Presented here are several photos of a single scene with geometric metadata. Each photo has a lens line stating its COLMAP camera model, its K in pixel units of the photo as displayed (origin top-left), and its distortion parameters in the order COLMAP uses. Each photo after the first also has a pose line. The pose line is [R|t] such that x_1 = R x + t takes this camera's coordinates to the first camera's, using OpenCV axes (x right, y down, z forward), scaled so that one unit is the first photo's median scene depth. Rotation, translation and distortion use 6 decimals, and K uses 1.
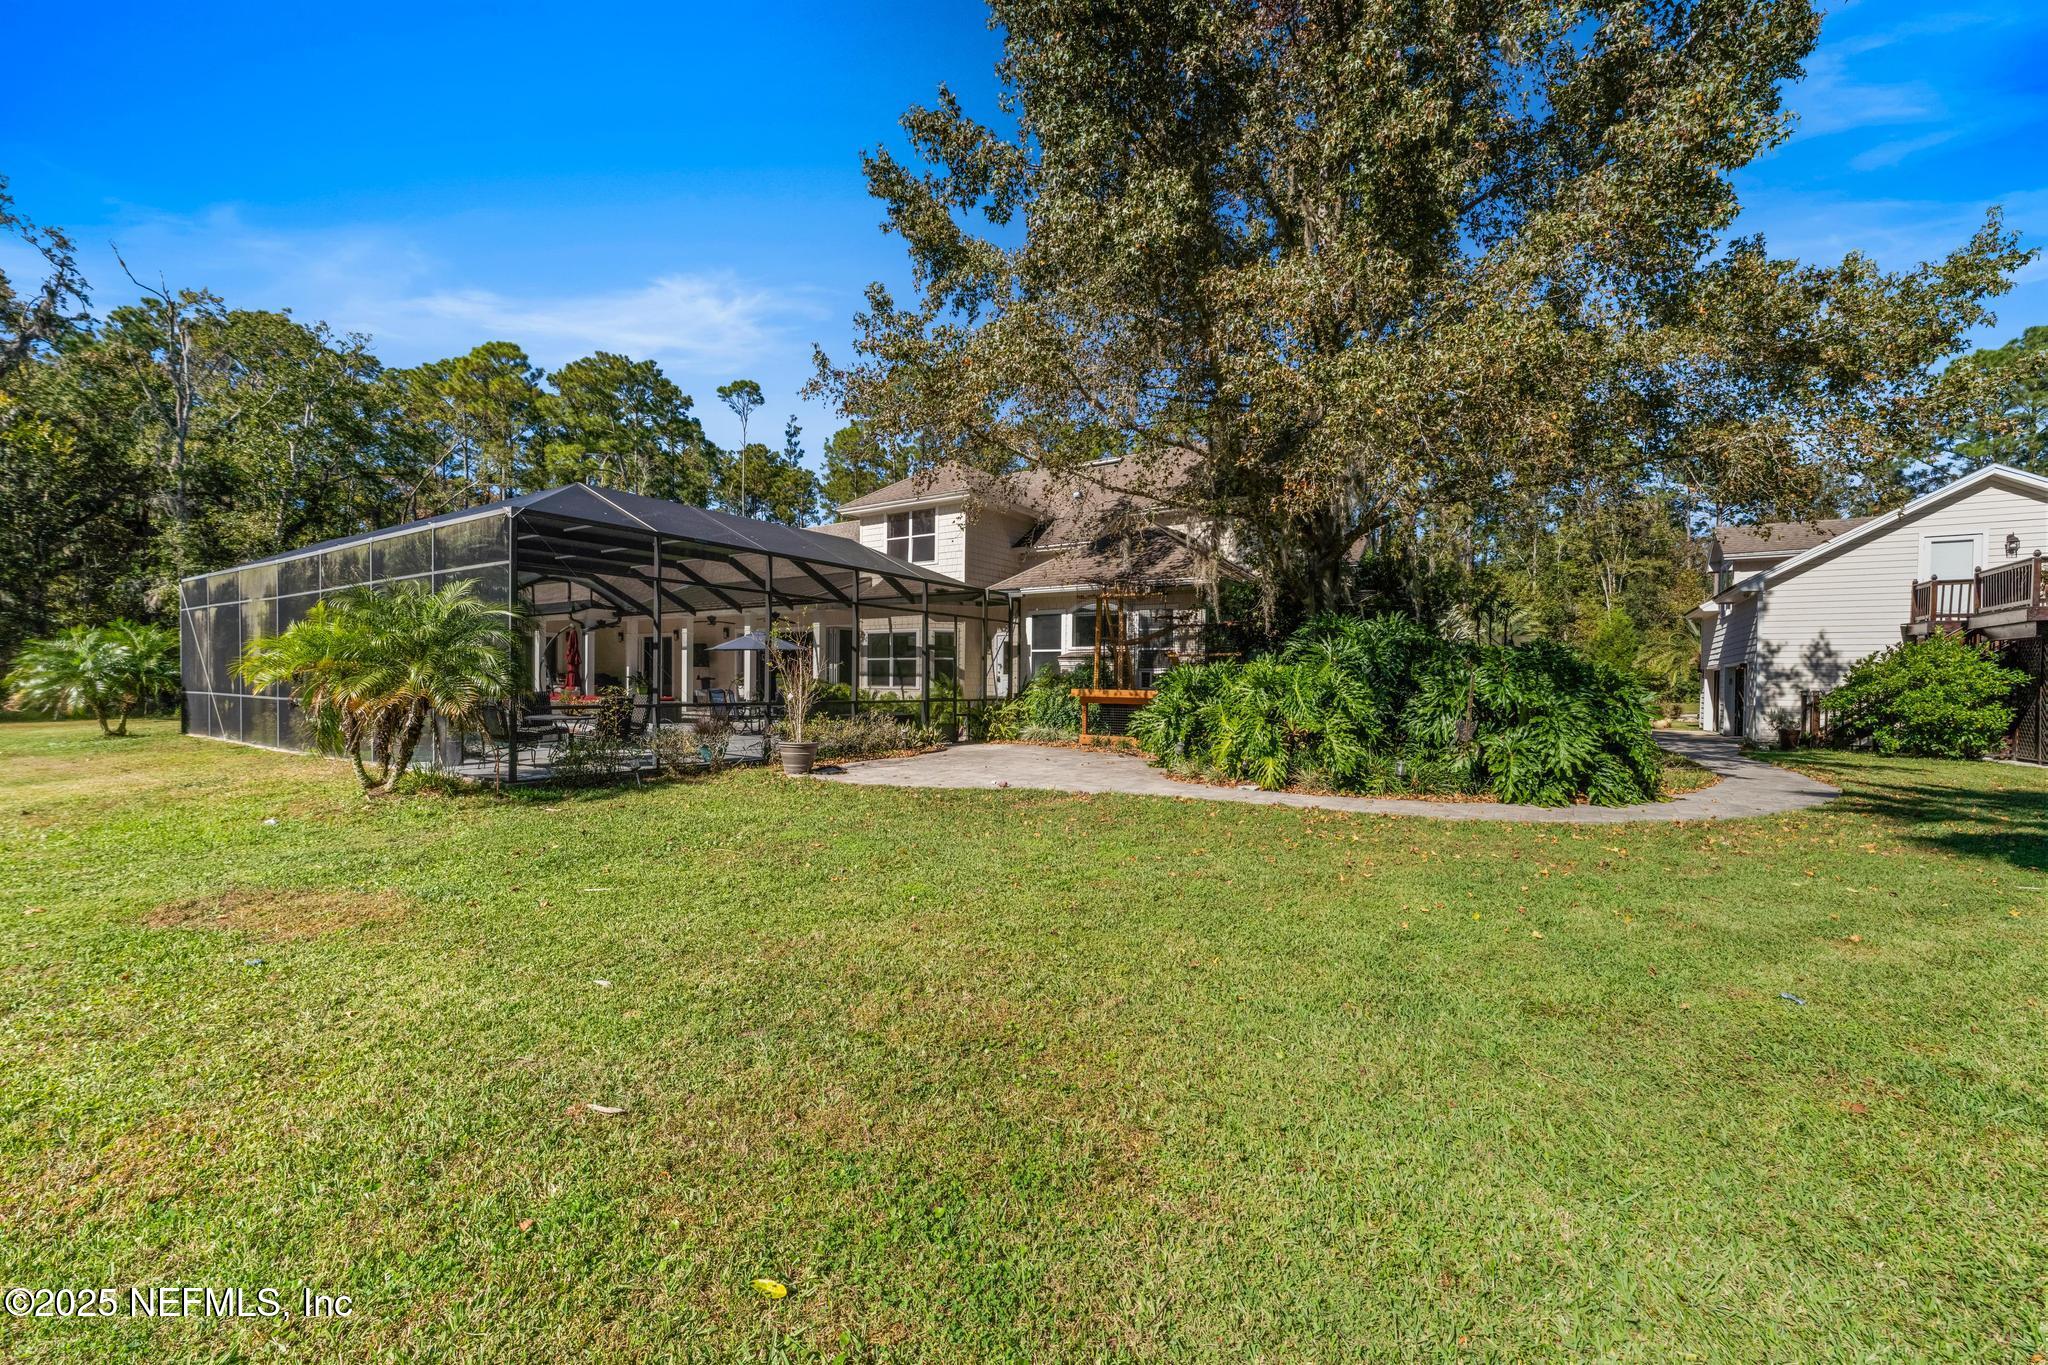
lens RADIAL K [[831.7, 0, 1015.8], [0, 831.7, 682.3], [0, 0, 1]] dist [-0.000539, -0.000024]
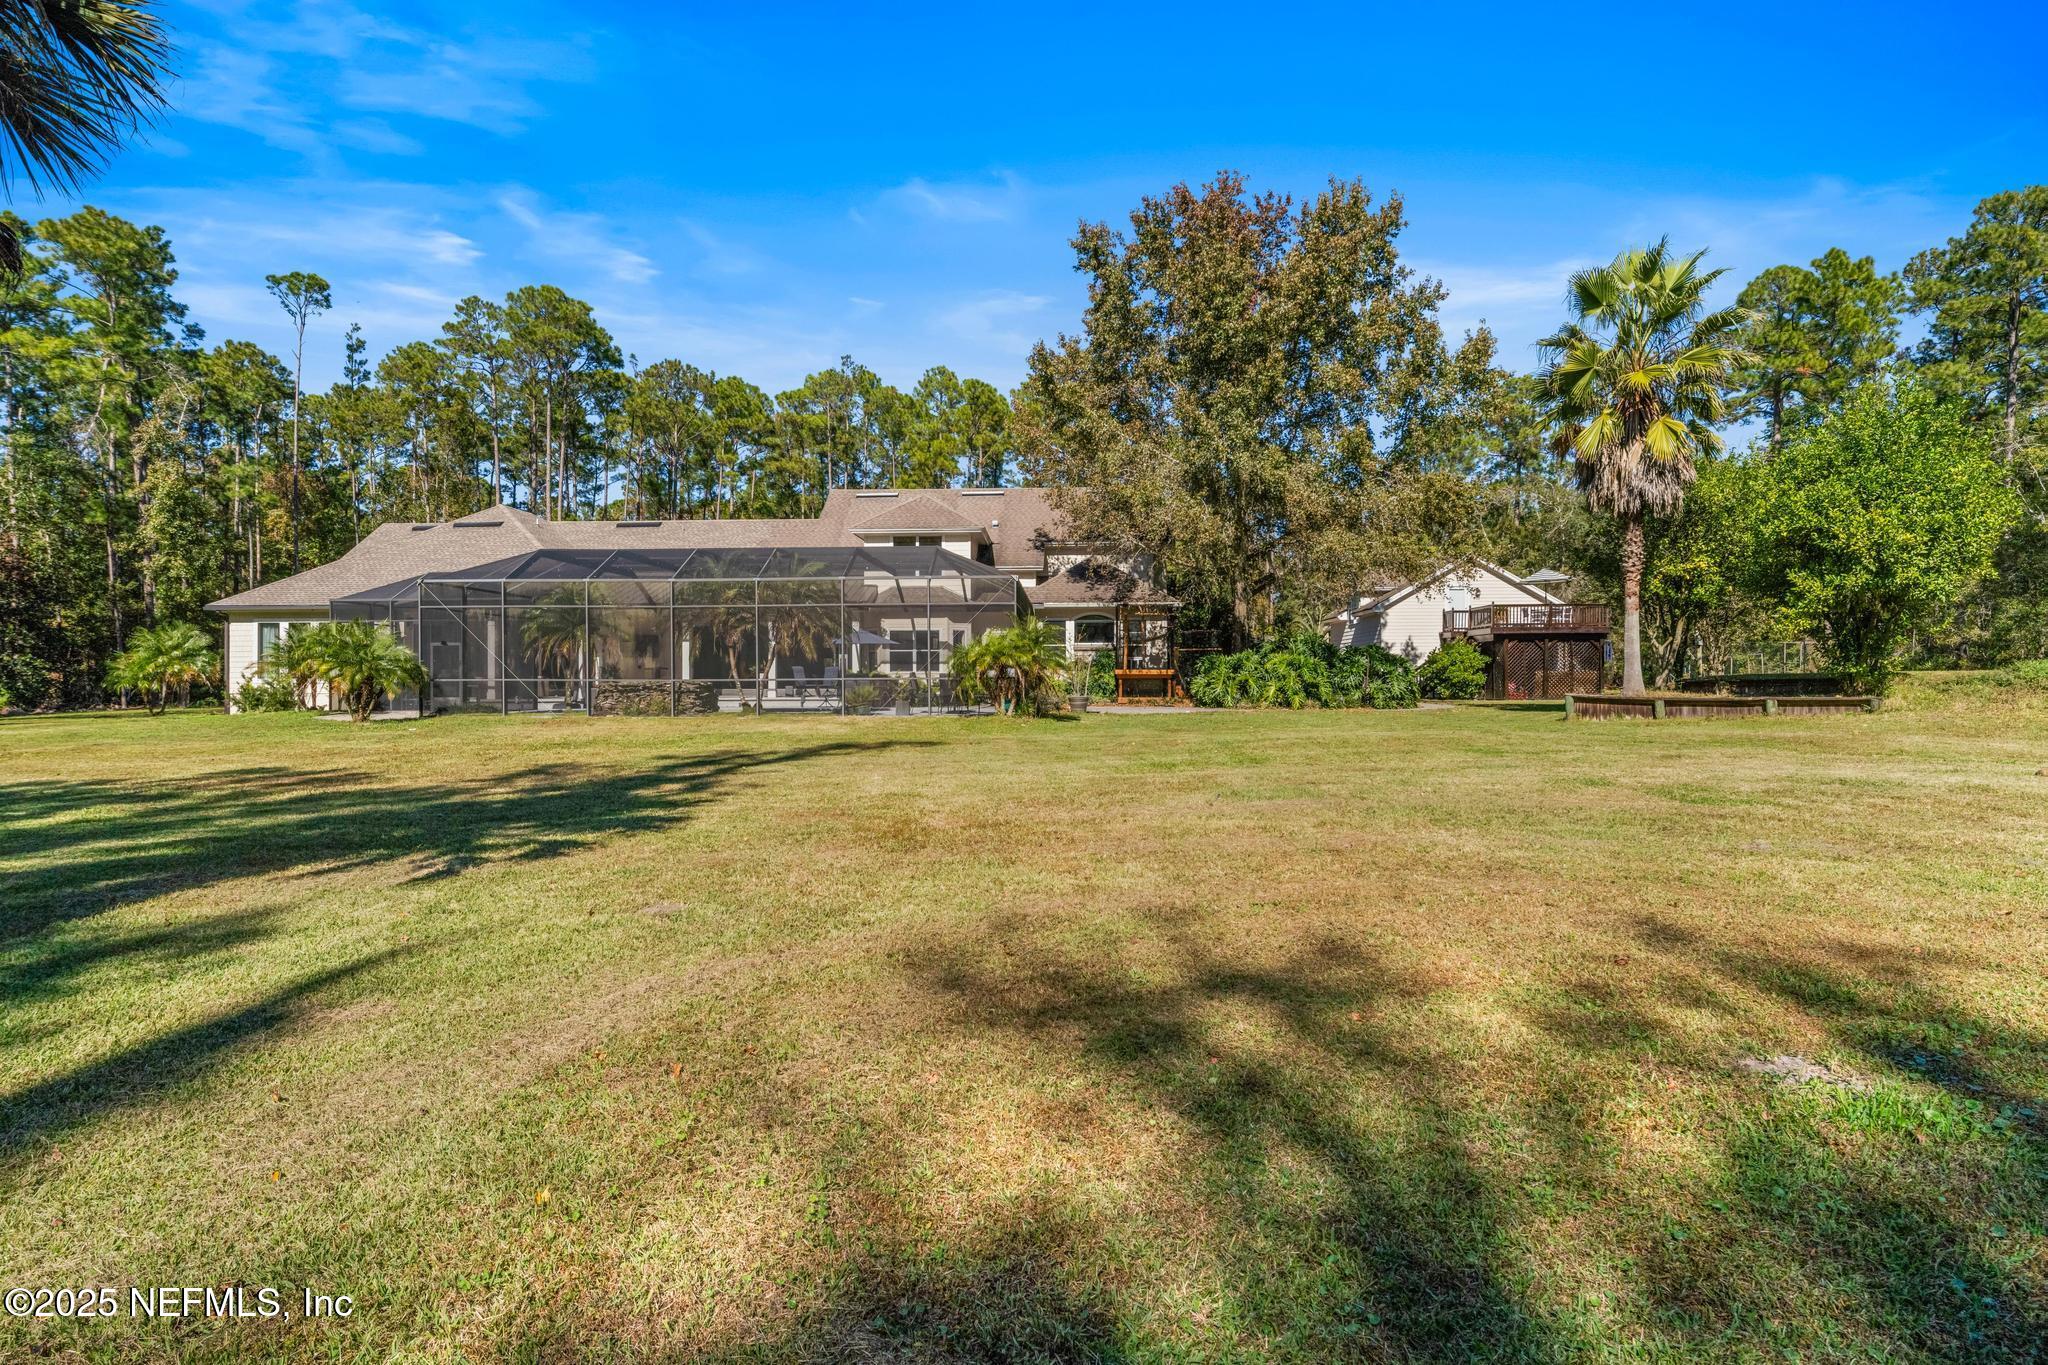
lens RADIAL K [[1091.7, 0, 1024.9], [0, 1091.7, 672.8], [0, 0, 1]] dist [0.019370, -0.000056]
pose [[0.857645, -0.011268, 0.514118, -1.003931], [0.012367, 0.999923, 0.001285, 0.007717], [-0.514093, 0.005256, 0.857718, -0.639336]]
